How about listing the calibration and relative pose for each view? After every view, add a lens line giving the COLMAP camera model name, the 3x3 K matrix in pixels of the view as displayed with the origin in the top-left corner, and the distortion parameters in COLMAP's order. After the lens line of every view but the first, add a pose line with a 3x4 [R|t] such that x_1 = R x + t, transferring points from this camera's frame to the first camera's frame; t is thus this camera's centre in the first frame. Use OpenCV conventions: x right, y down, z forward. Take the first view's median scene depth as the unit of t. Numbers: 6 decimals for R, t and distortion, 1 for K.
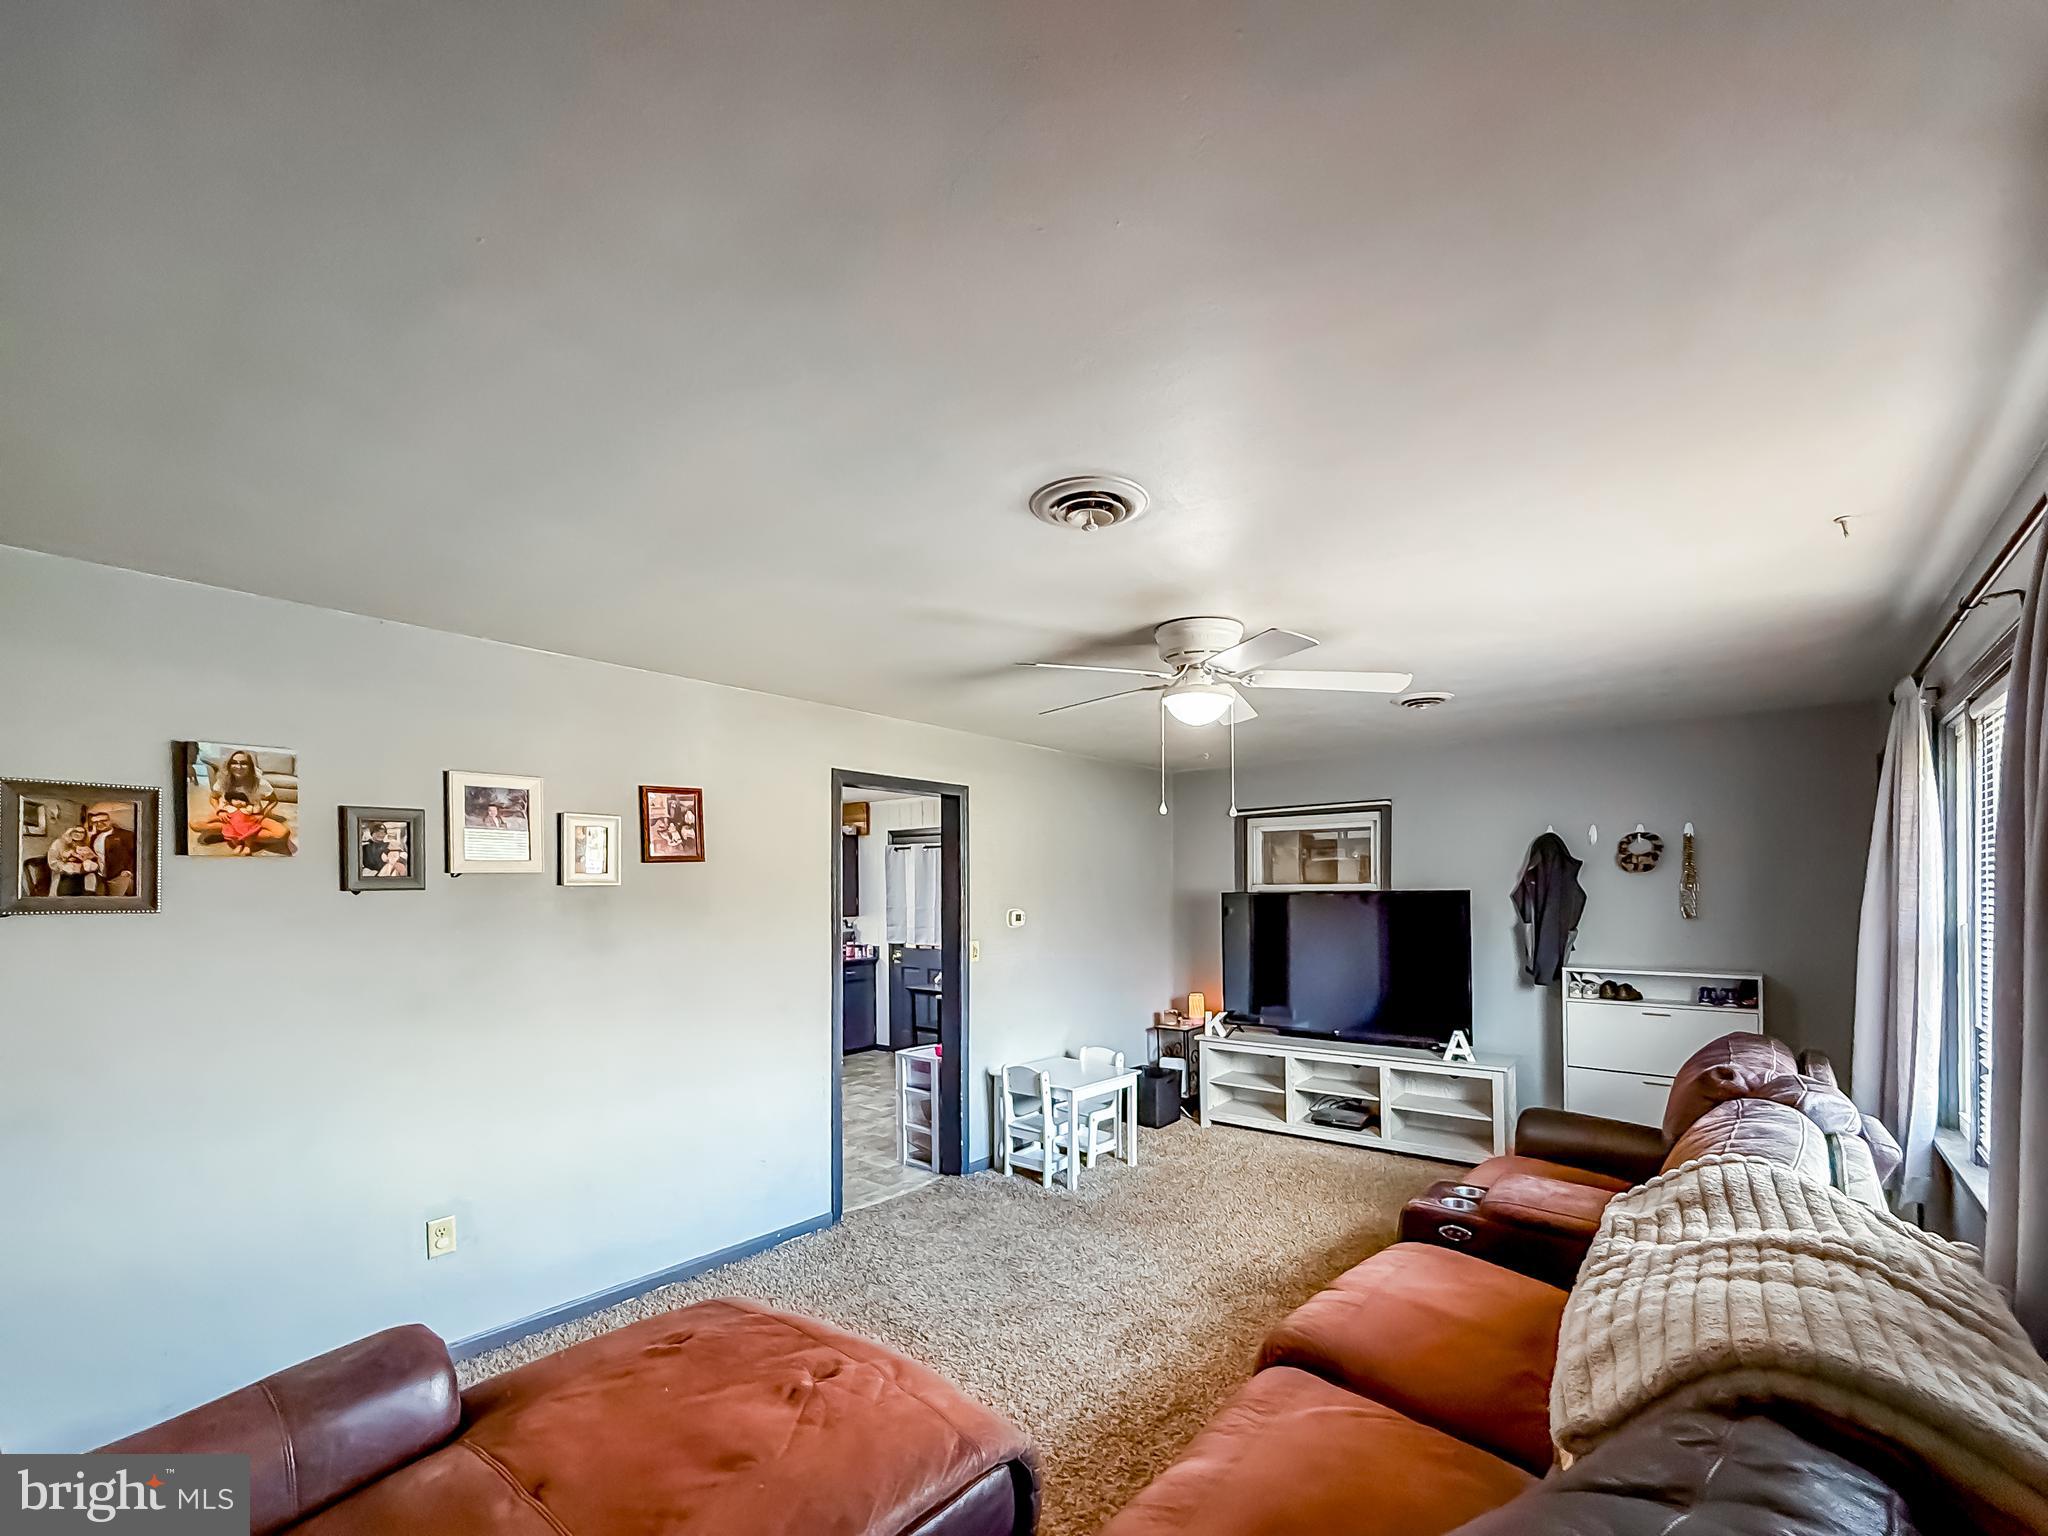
lens RADIAL K [[872.5, 0, 1085.3], [0, 872.5, 887.9], [0, 0, 1]] dist [0.001619, 0.000140]
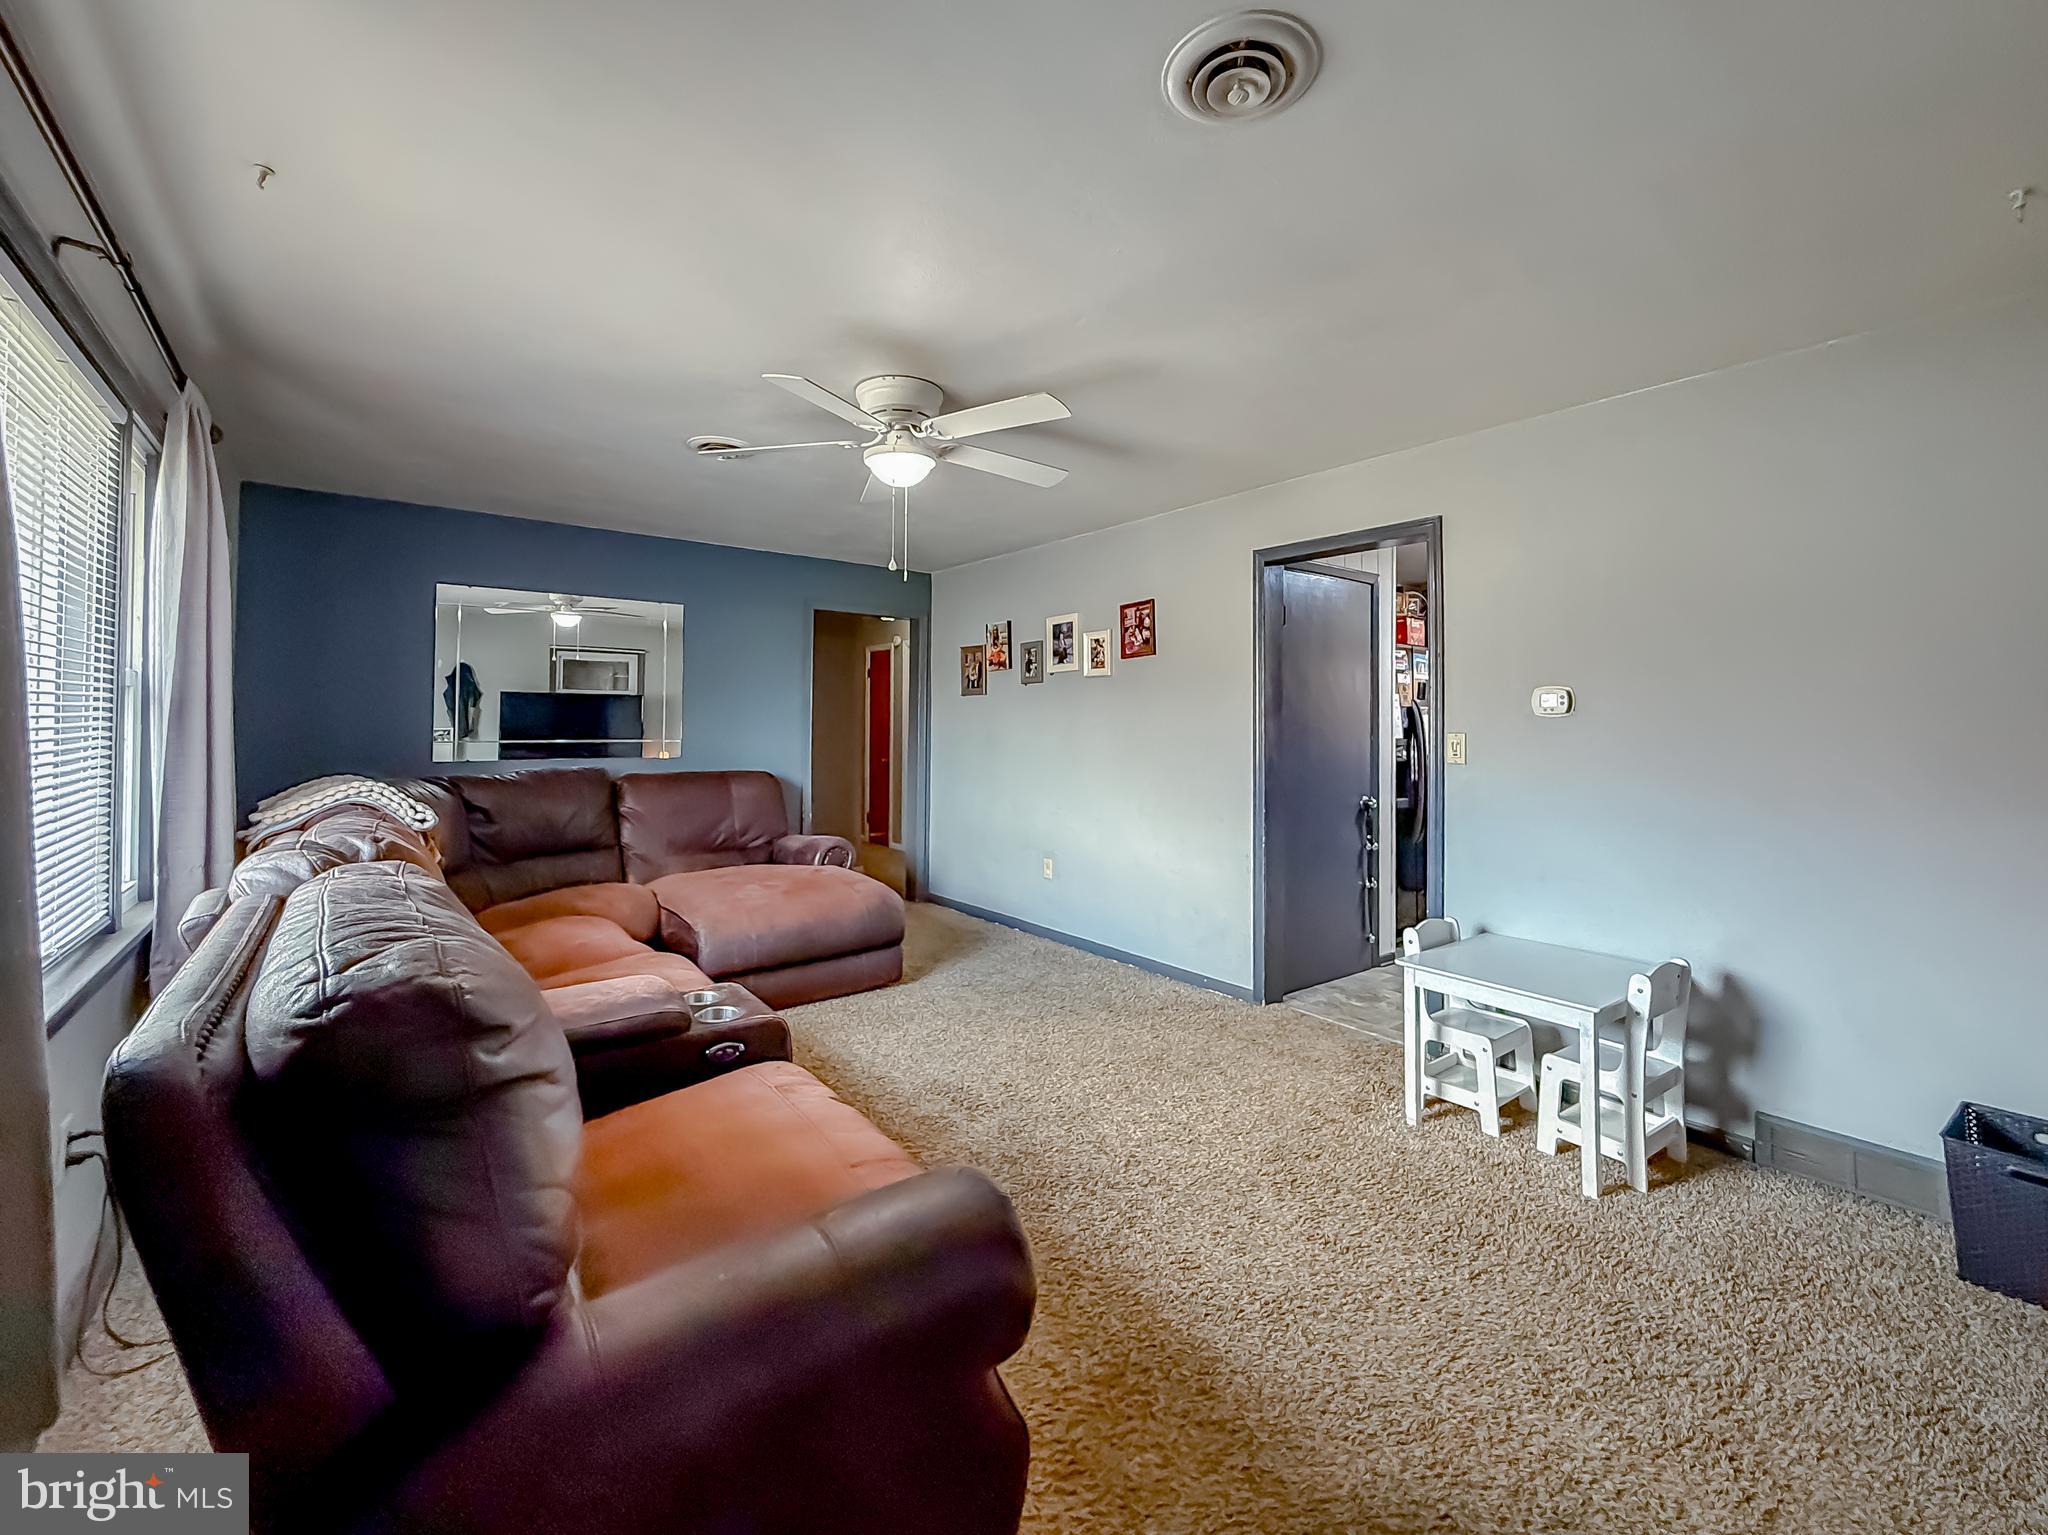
lens RADIAL K [[828.4, 0, 1019.6], [0, 828.4, 761.0], [0, 0, 1]] dist [0.001944, 0.000915]
pose [[-0.238992, 0.035893, -0.970358, 0.842556], [-0.011945, 0.999132, 0.039899, 0.084169], [0.970948, 0.021127, -0.238356, 1.152183]]
